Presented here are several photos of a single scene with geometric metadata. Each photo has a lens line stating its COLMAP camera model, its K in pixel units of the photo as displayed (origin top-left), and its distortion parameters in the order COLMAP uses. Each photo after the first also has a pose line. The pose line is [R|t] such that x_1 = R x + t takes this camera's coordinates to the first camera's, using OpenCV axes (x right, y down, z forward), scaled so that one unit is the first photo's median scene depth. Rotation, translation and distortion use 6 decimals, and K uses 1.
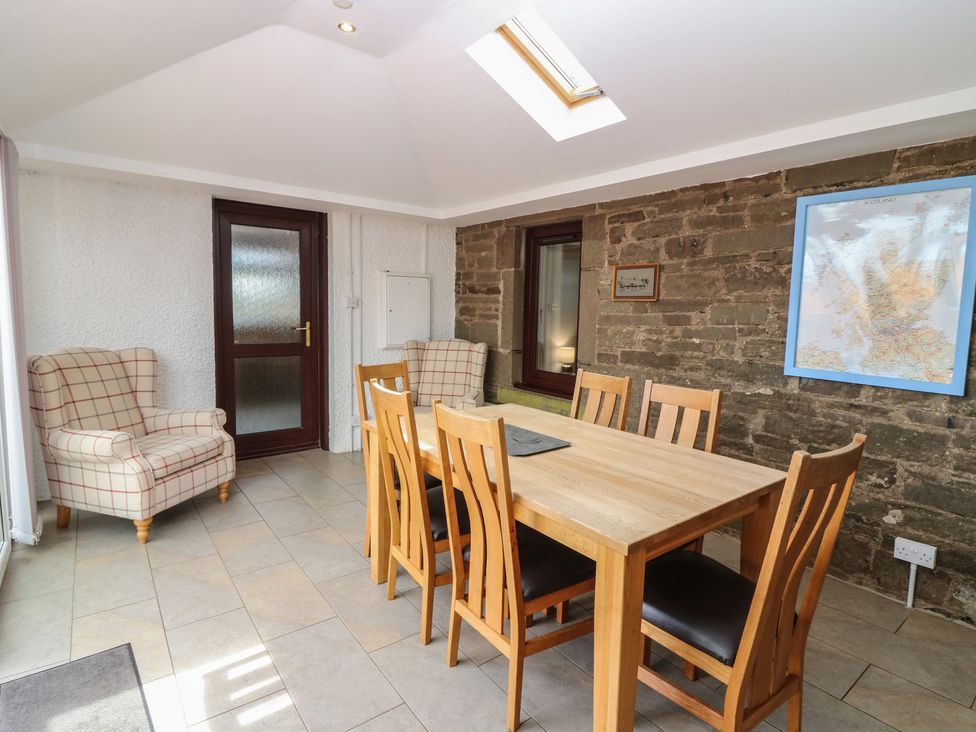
lens RADIAL K [[548.7, 0, 489.0], [0, 548.7, 355.5], [0, 0, 1]] dist [0.006685, -0.013363]
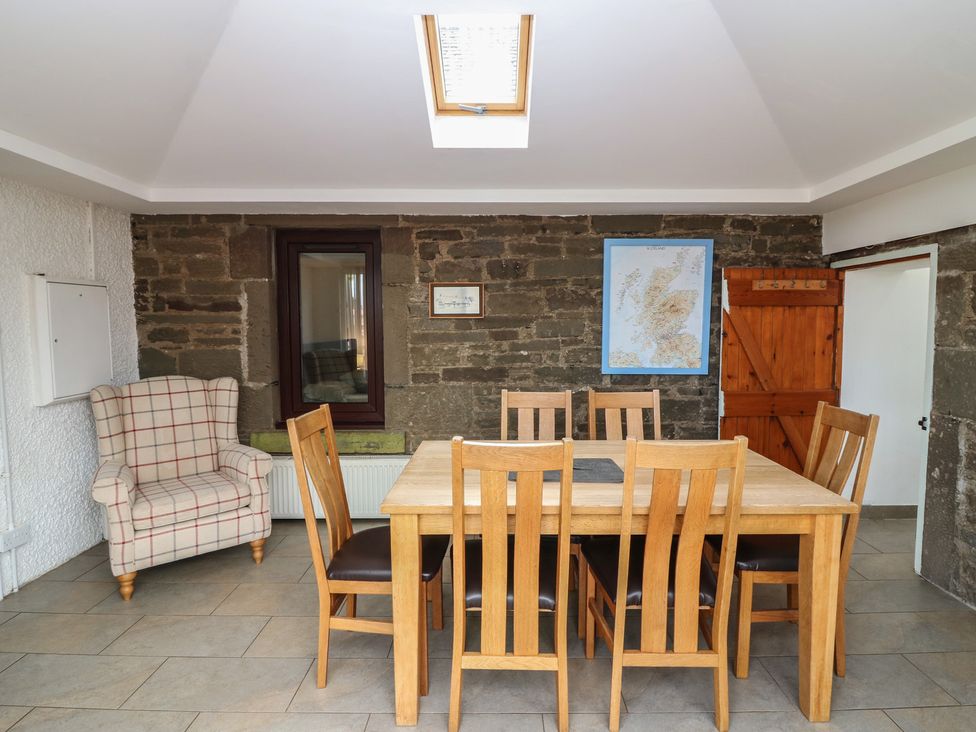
lens RADIAL K [[548.7, 0, 489.0], [0, 548.7, 355.5], [0, 0, 1]] dist [0.006685, -0.013363]
pose [[0.580469, -0.075181, 0.810804, -0.563650], [0.088583, 0.995649, 0.028902, -0.058968], [-0.809450, 0.055046, 0.584603, 0.388929]]
